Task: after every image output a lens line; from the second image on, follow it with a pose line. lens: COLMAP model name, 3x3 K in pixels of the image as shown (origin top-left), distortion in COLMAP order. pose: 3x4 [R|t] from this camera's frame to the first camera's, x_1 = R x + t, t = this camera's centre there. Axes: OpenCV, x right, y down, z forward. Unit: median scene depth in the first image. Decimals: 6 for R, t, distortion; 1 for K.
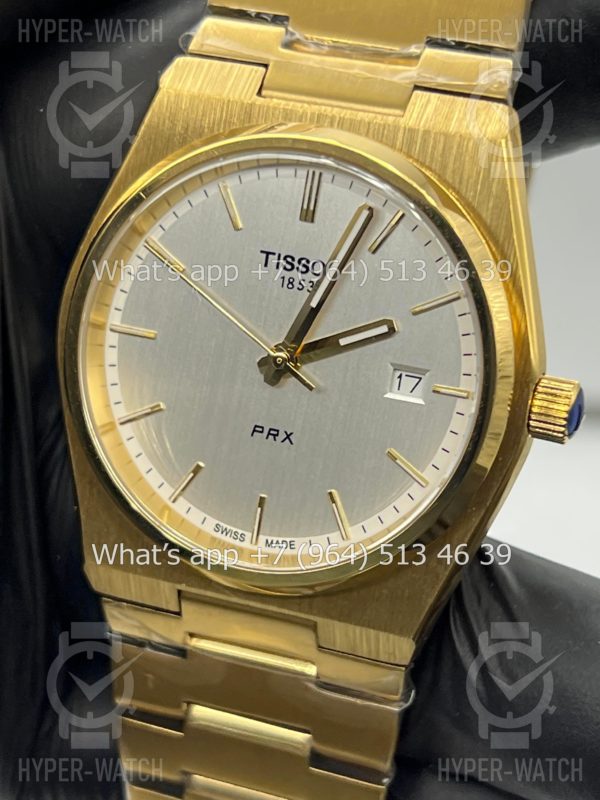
lens RADIAL K [[1900.1, 0, 295.4], [0, 1900.1, 399.6], [0, 0, 1]] dist [0.304557, 0.000000]
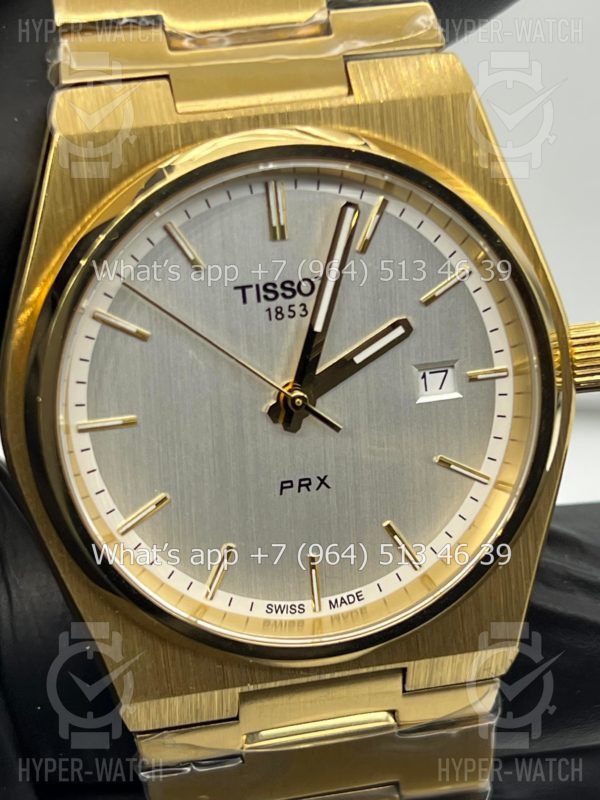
lens RADIAL K [[1900.1, 0, 297.1], [0, 1900.1, 396.0], [0, 0, 1]] dist [0.304557, 0.000000]
pose [[0.857440, -0.317296, 0.405116, -0.354959], [0.293104, 0.948225, 0.122308, -0.127903], [-0.422949, 0.013870, 0.906047, 0.212292]]
